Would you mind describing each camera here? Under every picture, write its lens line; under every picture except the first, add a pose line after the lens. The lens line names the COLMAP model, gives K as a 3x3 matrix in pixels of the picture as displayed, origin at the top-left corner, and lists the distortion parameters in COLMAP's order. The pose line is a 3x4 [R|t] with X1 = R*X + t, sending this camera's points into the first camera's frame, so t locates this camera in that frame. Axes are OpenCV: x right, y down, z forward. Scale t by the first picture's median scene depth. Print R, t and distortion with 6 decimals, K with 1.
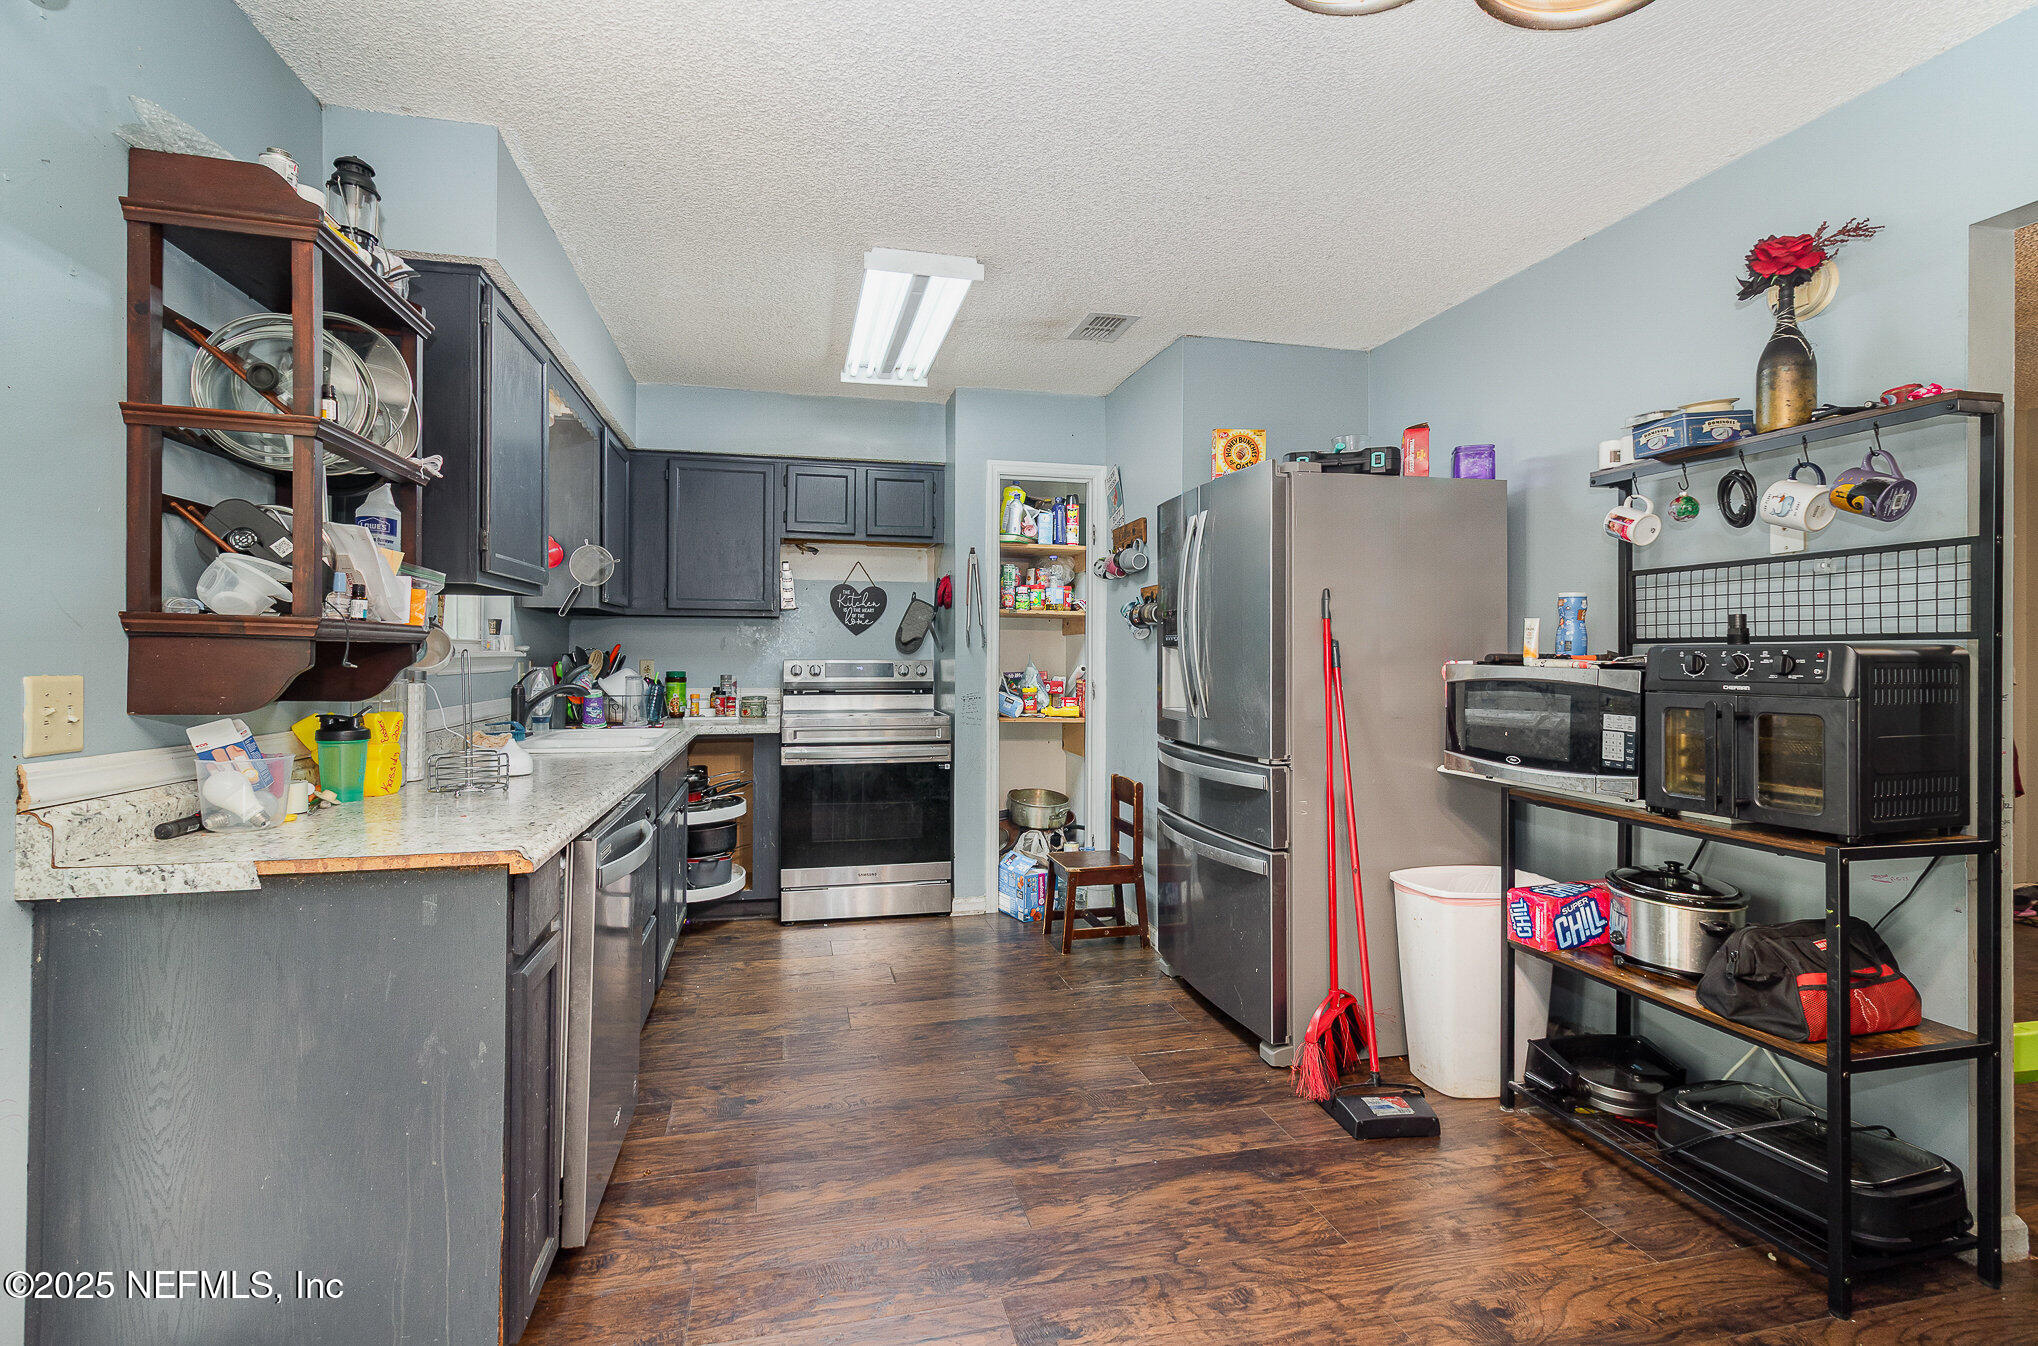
lens RADIAL K [[958.6, 0, 1025.3], [0, 958.6, 663.7], [0, 0, 1]] dist [0.008304, 0.000551]
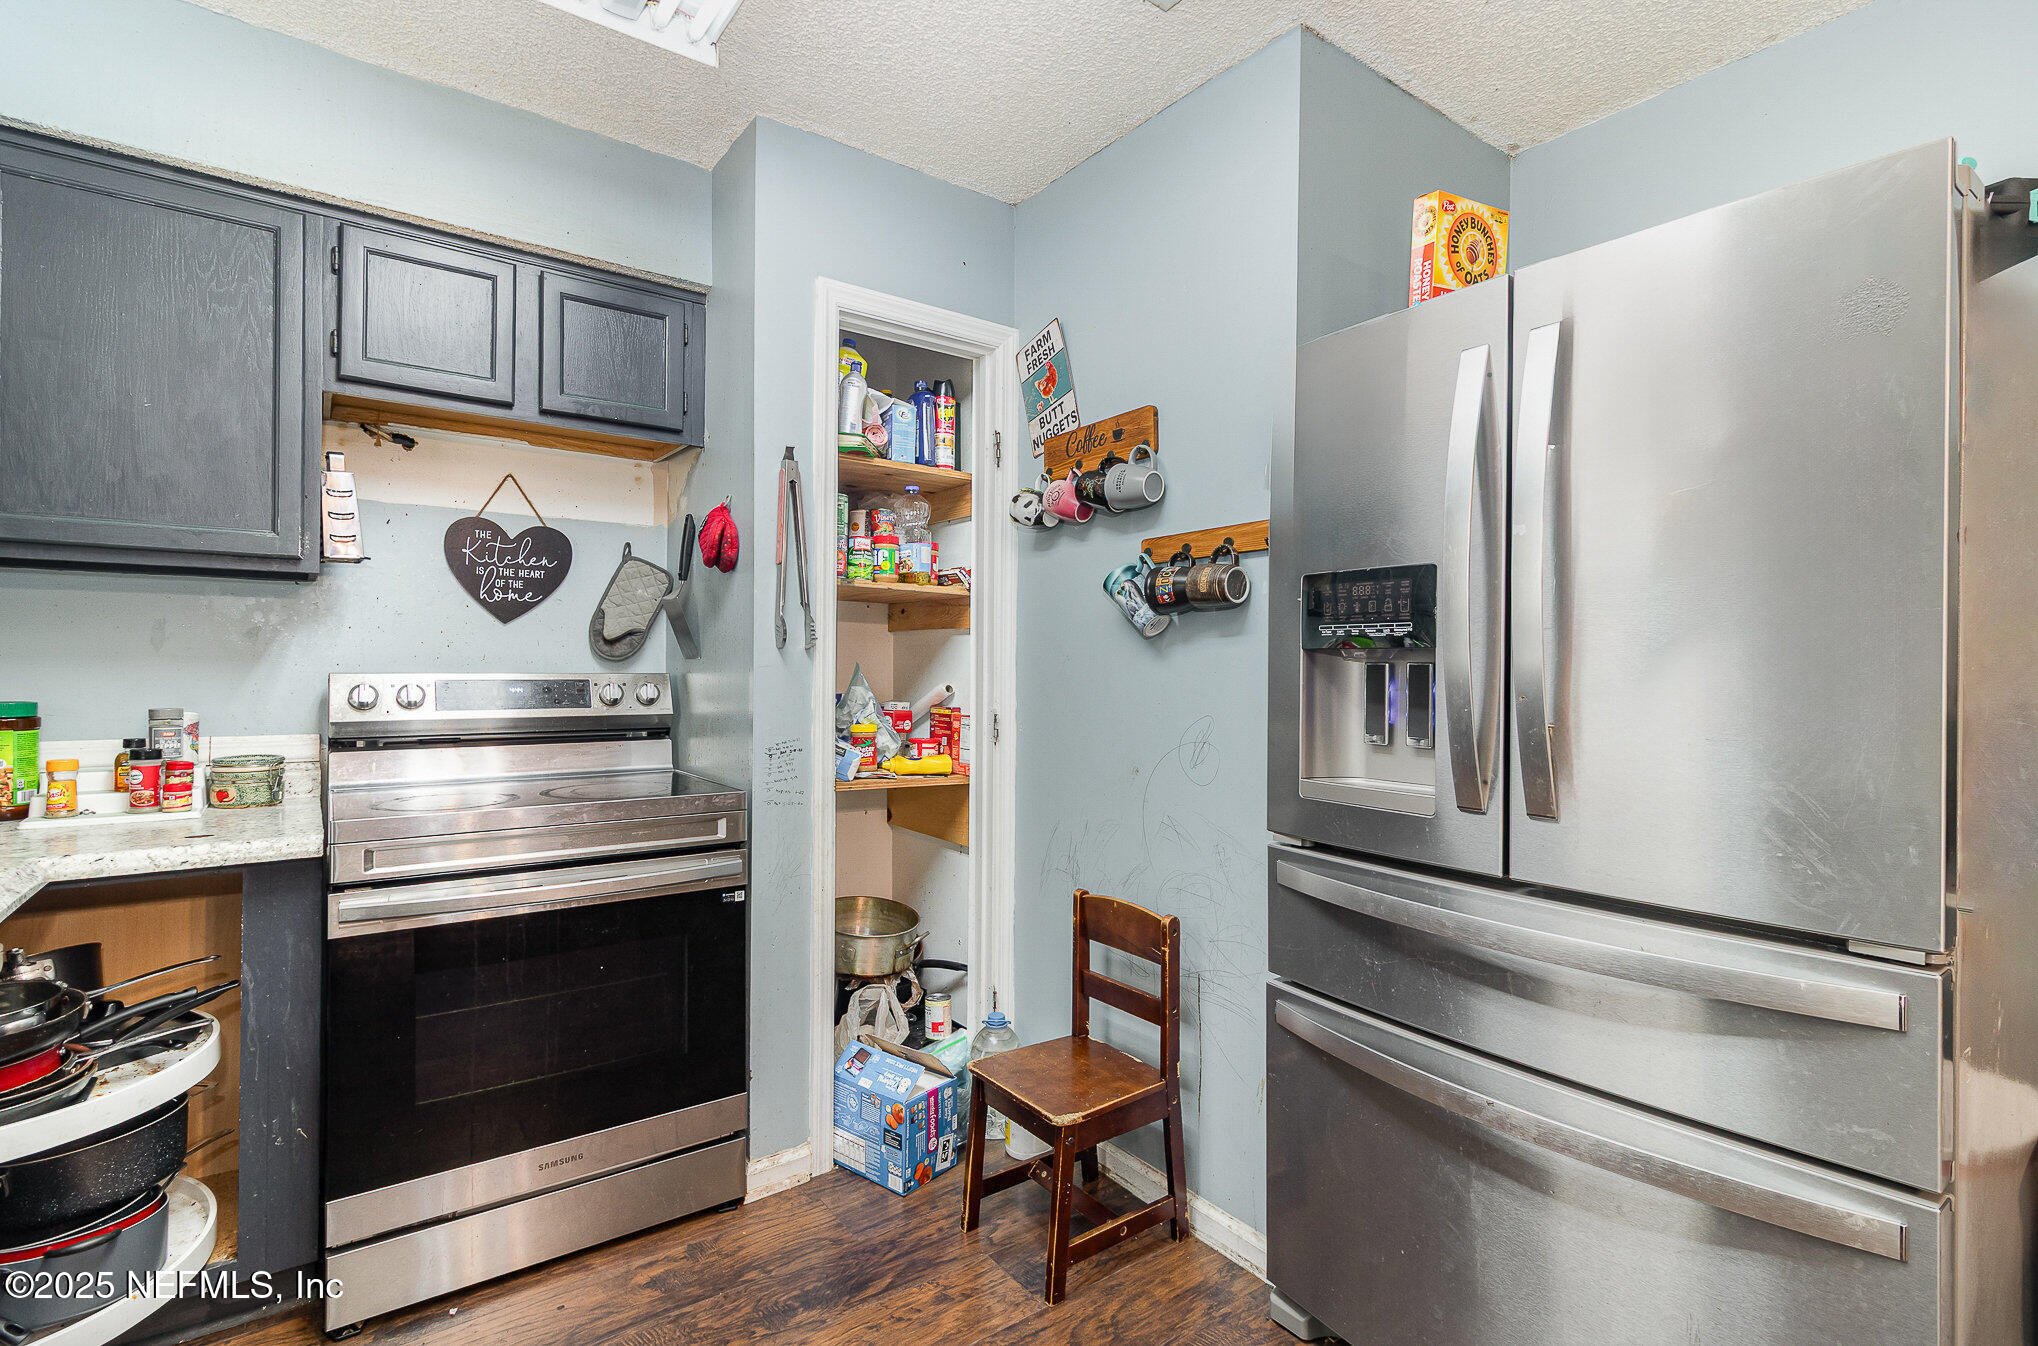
lens RADIAL K [[958.6, 0, 1007.5], [0, 958.6, 672.3], [0, 0, 1]] dist [0.008304, 0.000551]
pose [[0.927900, 0.001466, 0.372827, -0.127591], [-0.001408, 0.999999, -0.000429, -0.004854], [-0.372827, -0.000127, 0.927901, 0.471037]]
